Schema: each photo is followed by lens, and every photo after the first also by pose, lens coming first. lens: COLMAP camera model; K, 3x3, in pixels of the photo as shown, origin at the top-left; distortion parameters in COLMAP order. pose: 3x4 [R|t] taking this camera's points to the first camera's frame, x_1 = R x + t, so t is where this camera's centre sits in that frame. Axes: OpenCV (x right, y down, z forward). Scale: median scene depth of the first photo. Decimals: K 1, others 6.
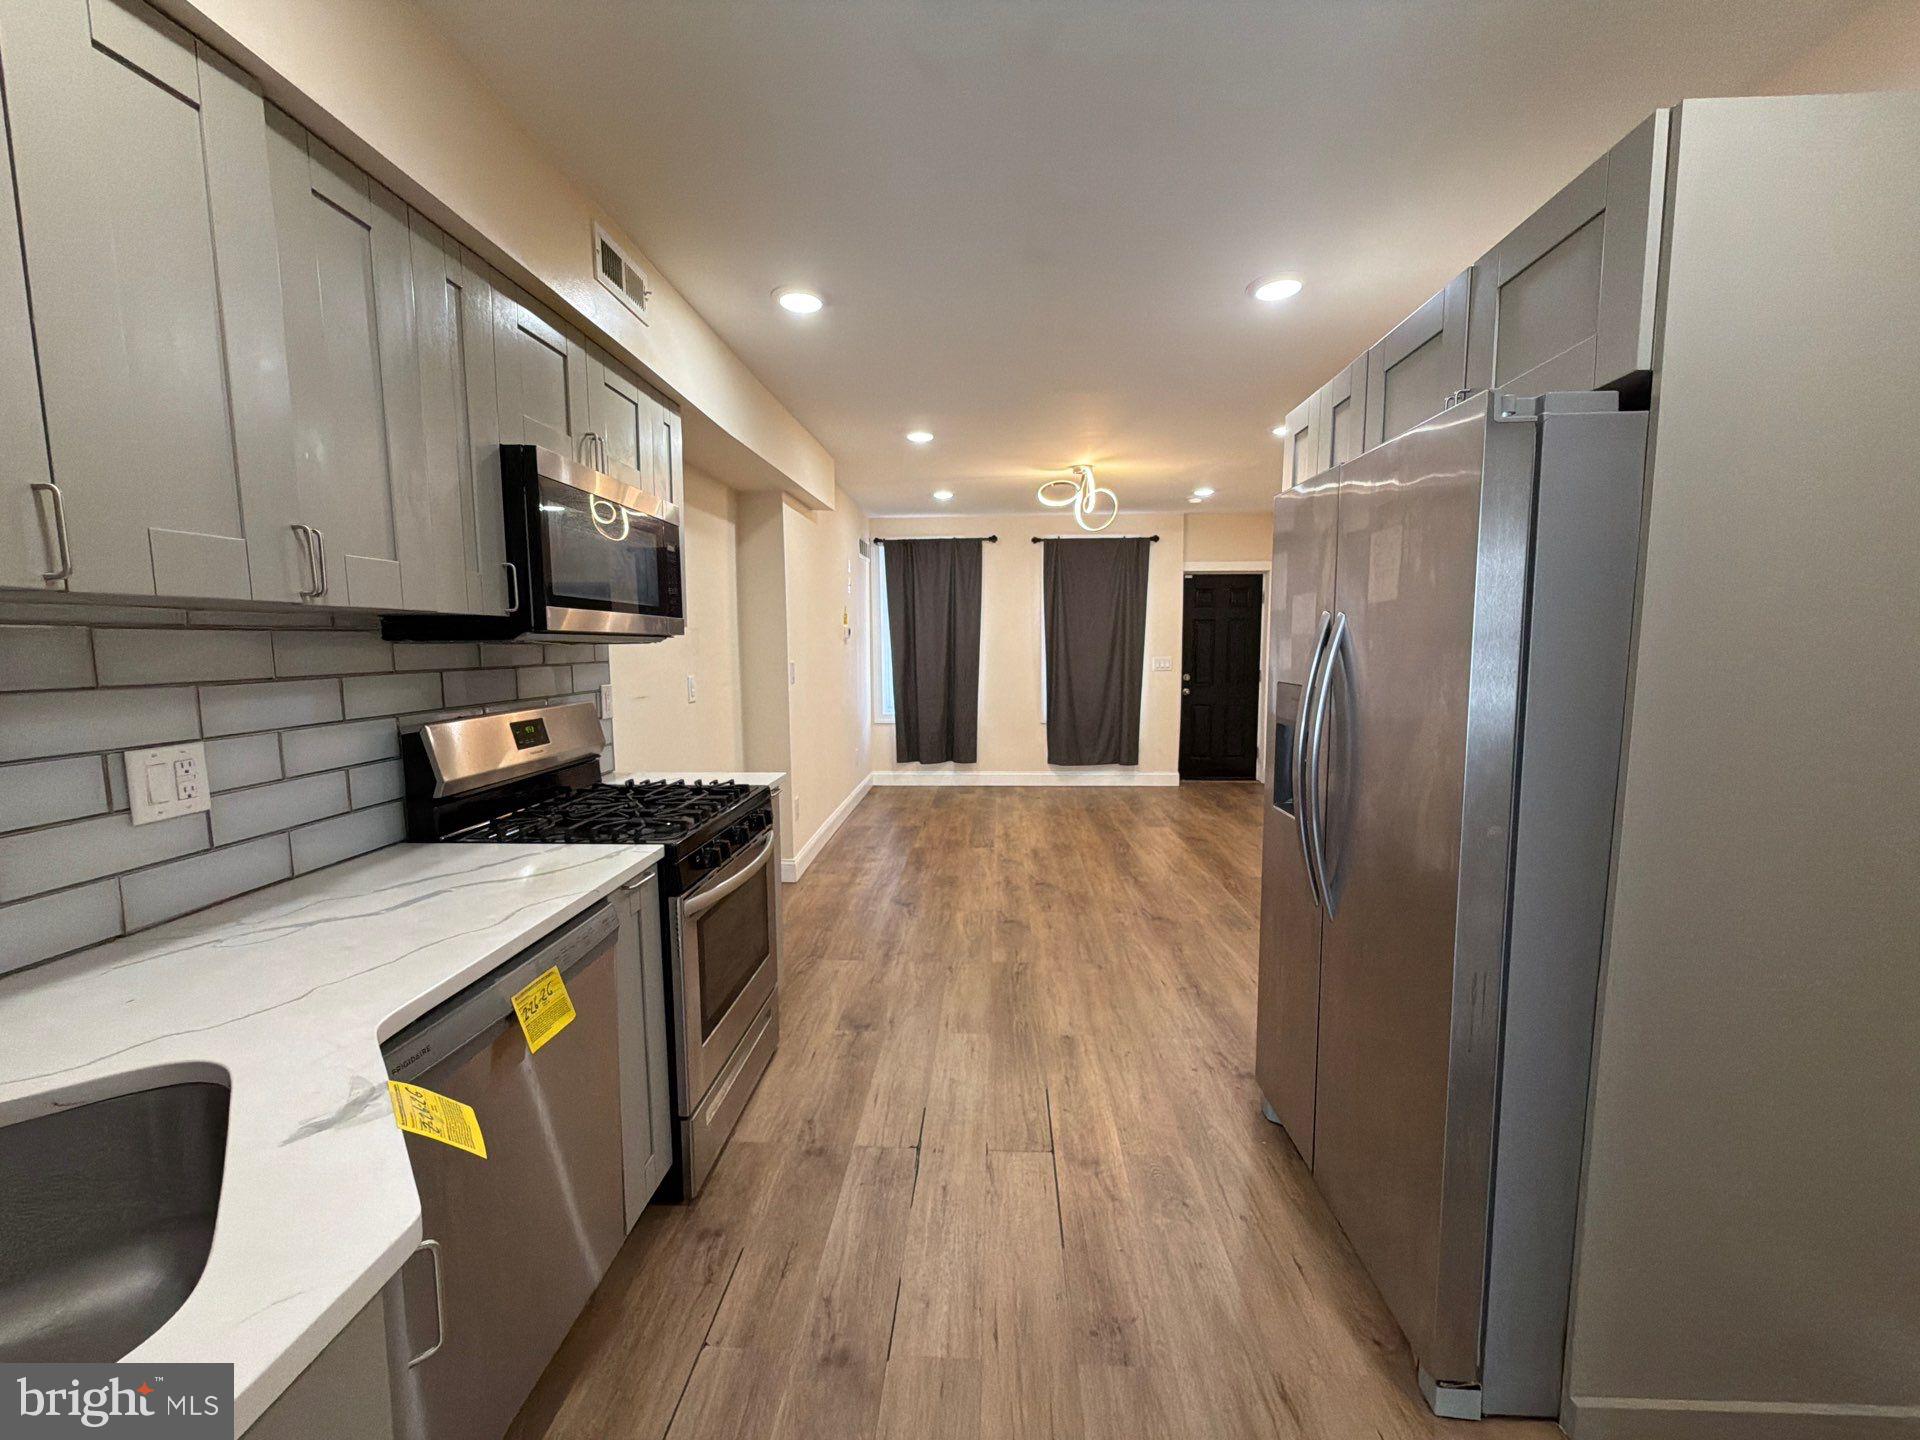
lens RADIAL K [[763.2, 0, 972.9], [0, 763.2, 721.2], [0, 0, 1]] dist [0.001507, -0.000326]
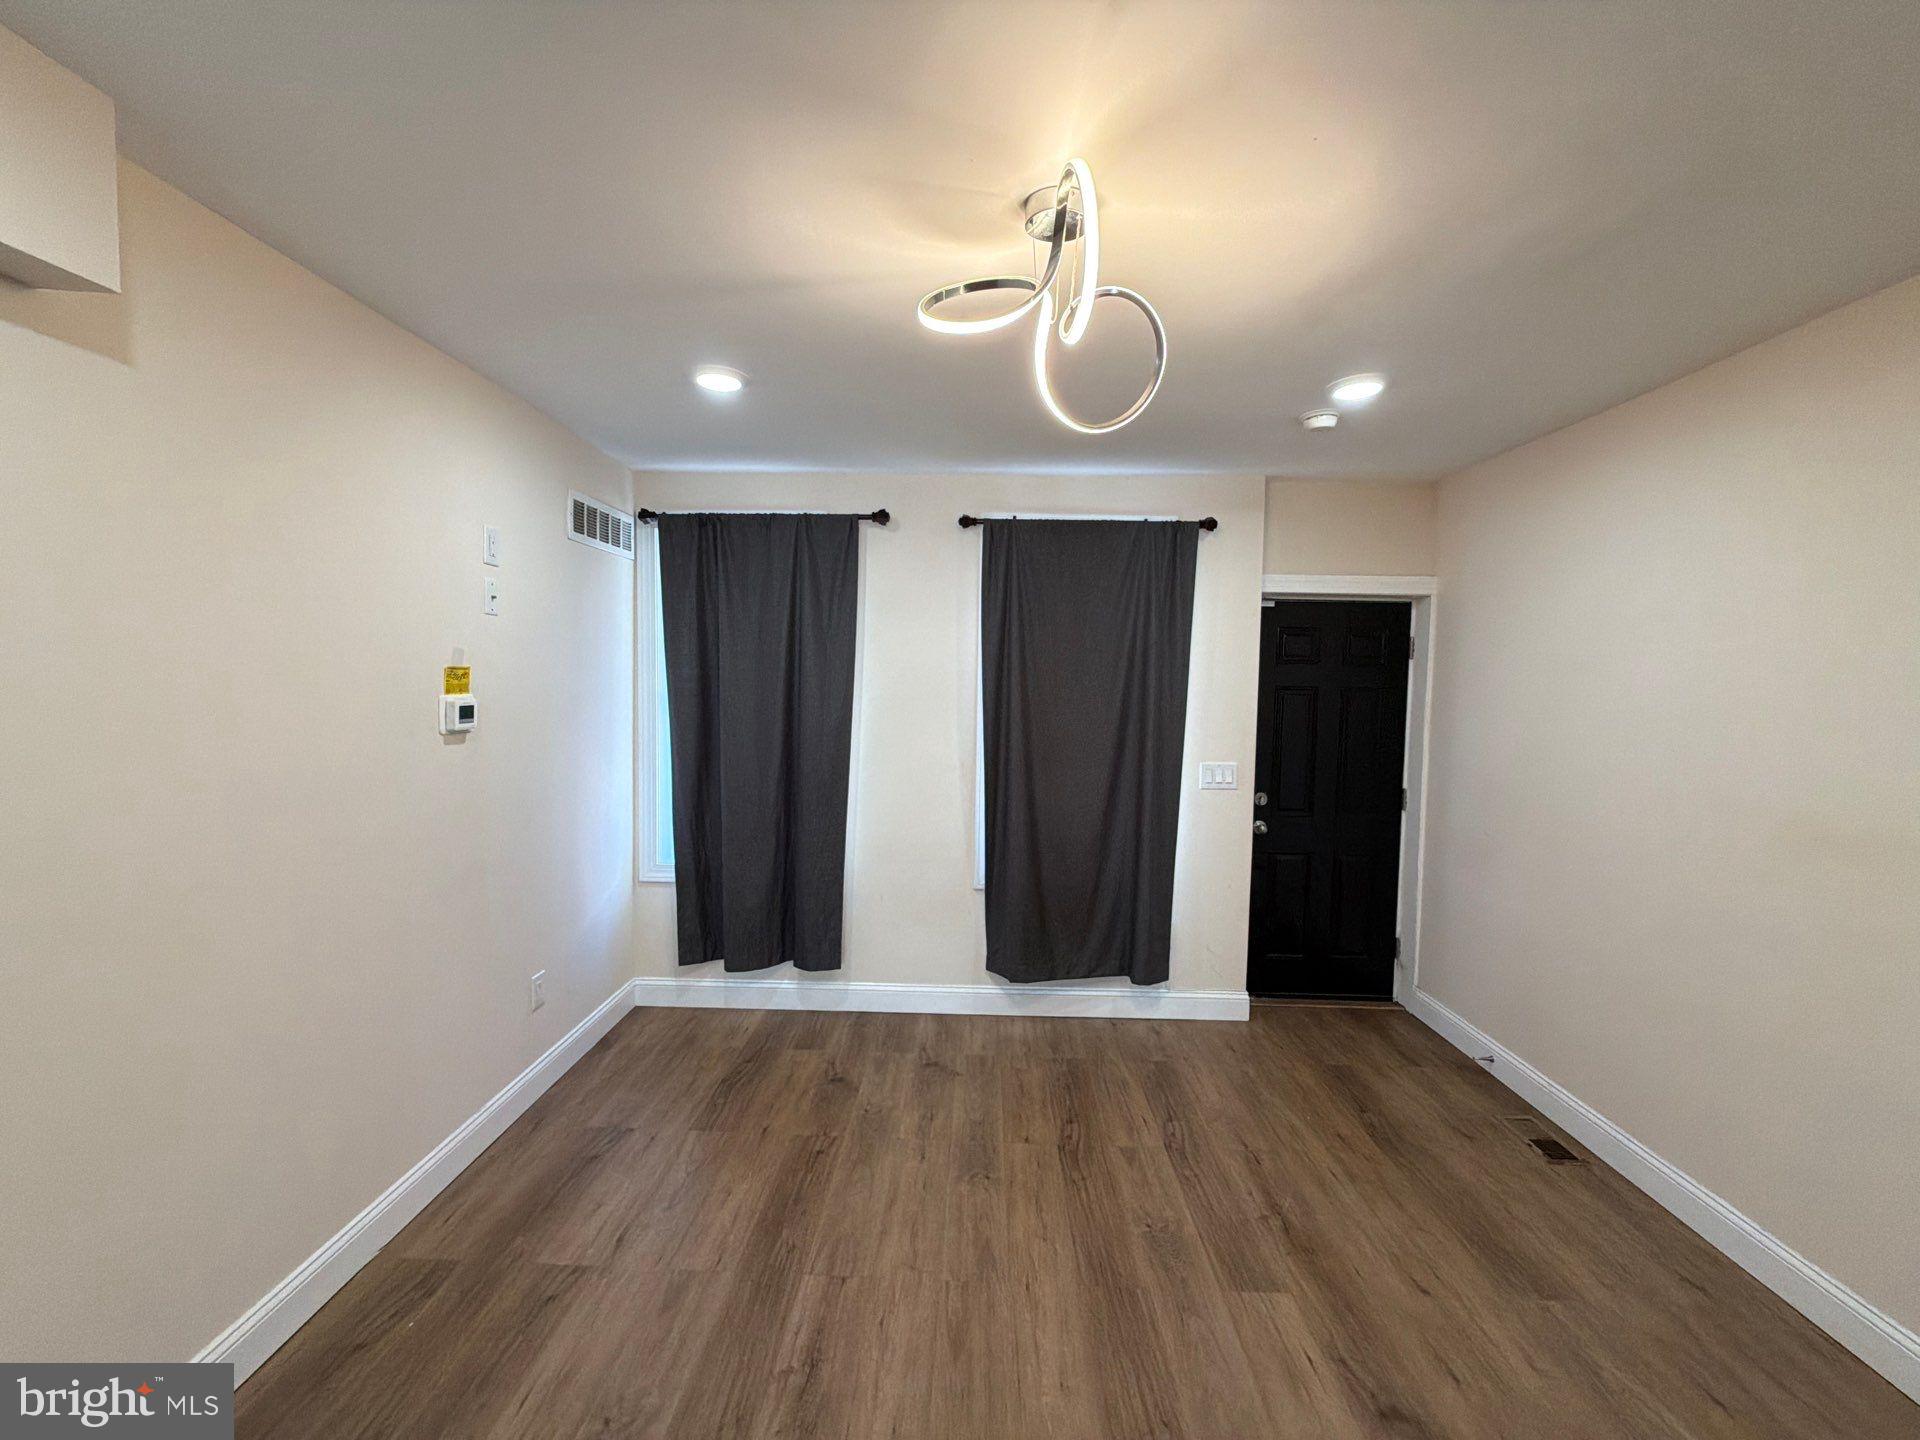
lens RADIAL K [[763.2, 0, 961.0], [0, 763.2, 716.4], [0, 0, 1]] dist [0.001507, -0.000326]
pose [[0.999736, 0.022876, 0.002346, 0.078055], [-0.022708, 0.998168, -0.056080, -0.081976], [-0.003625, 0.056012, 0.998424, 0.501823]]
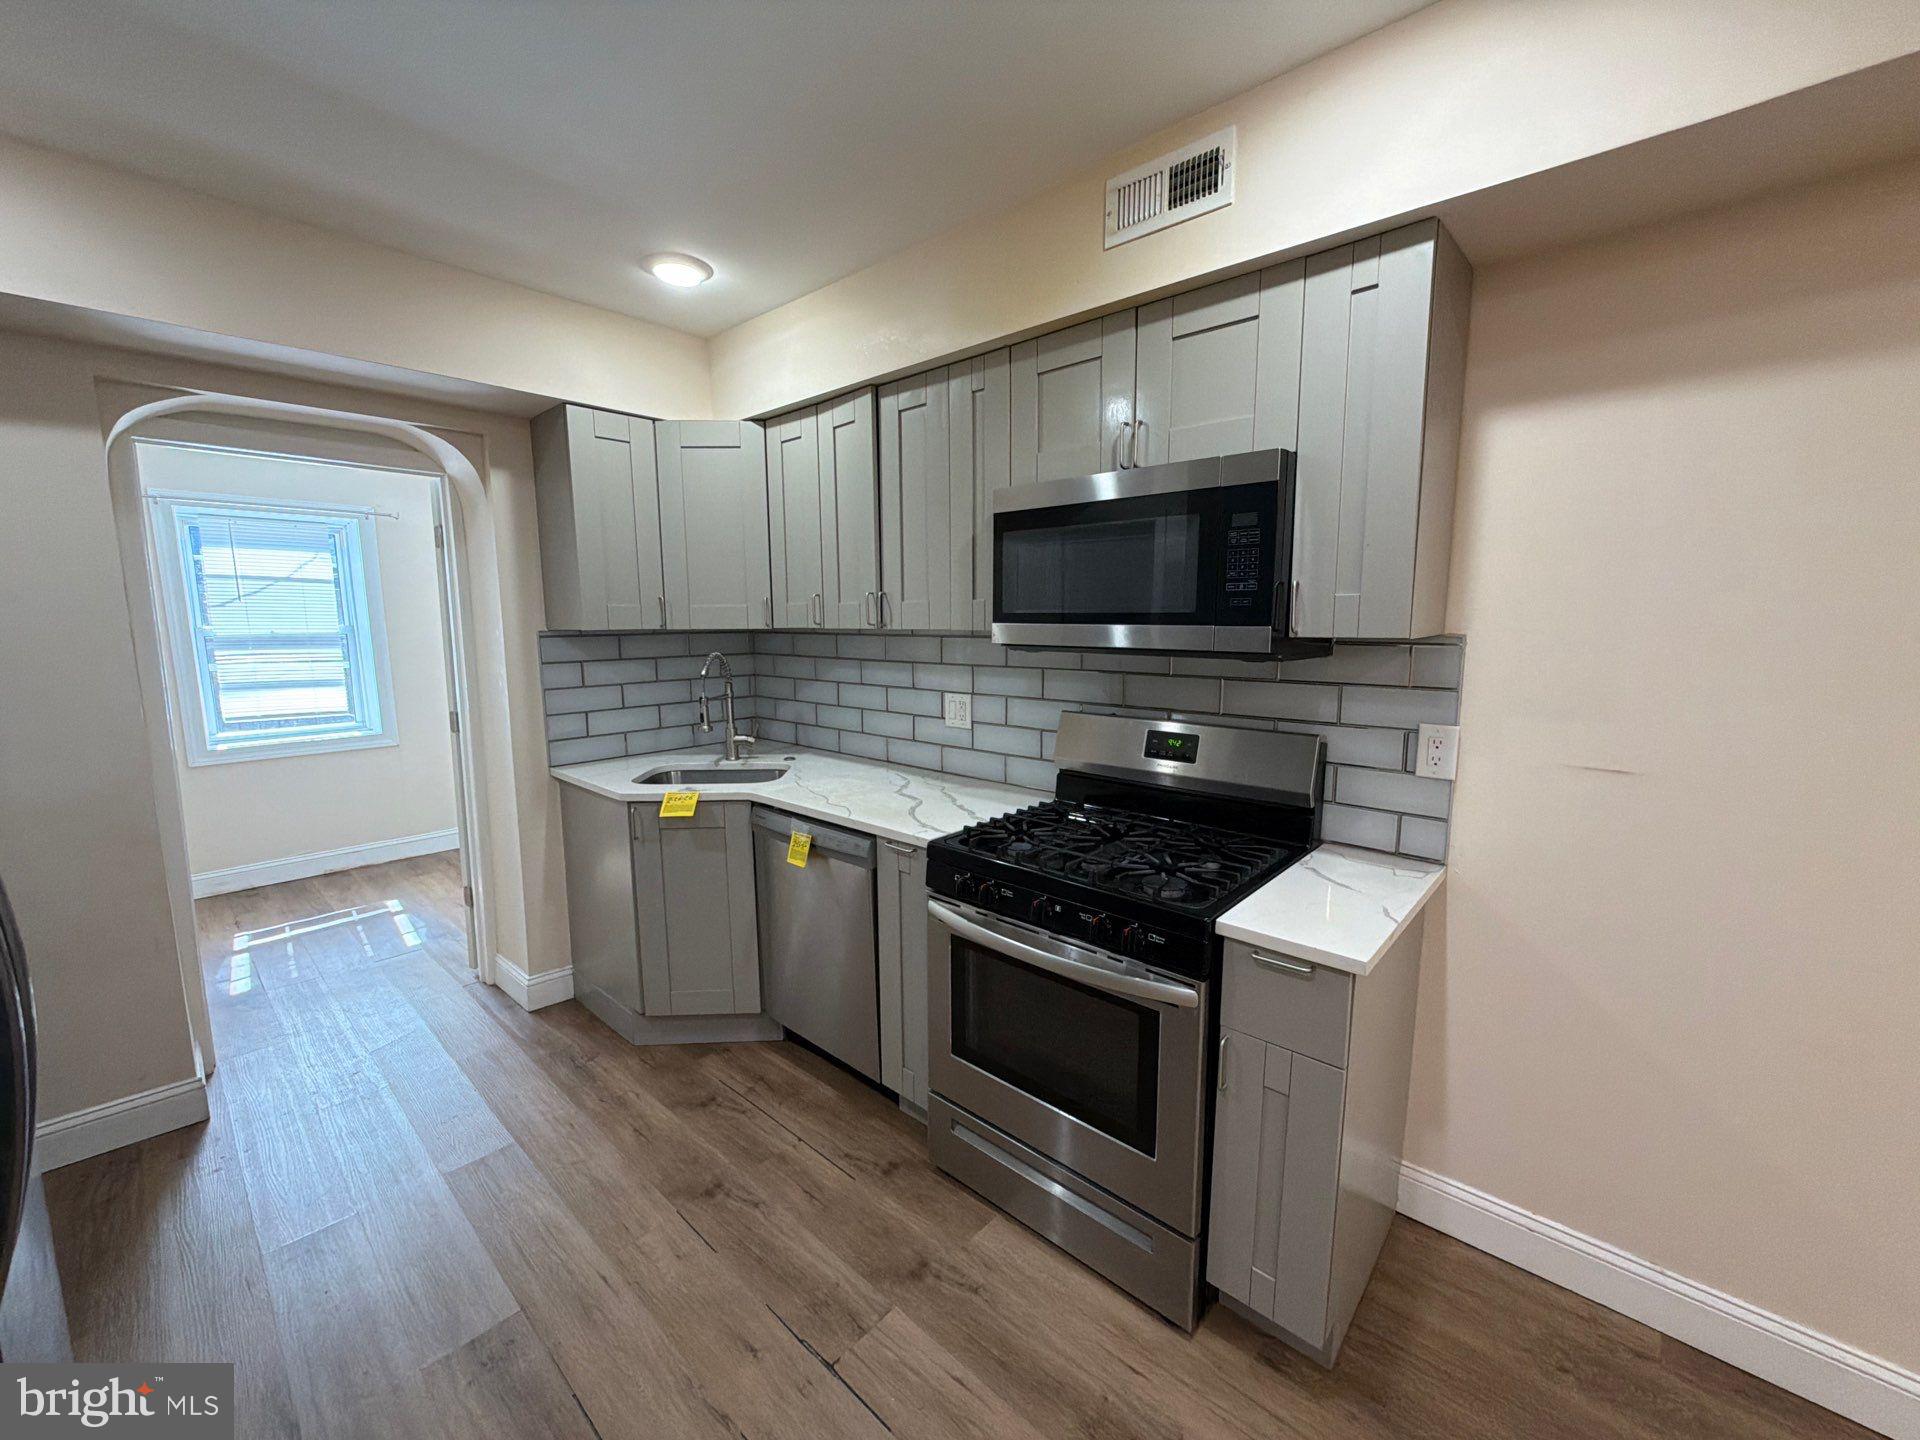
lens RADIAL K [[763.2, 0, 955.9], [0, 763.2, 728.0], [0, 0, 1]] dist [0.001507, -0.000326]
pose [[-0.654123, 0.118937, -0.746979, 0.355196], [-0.069103, 0.974033, 0.215602, -0.221439], [0.753225, 0.192649, -0.628918, 1.580508]]
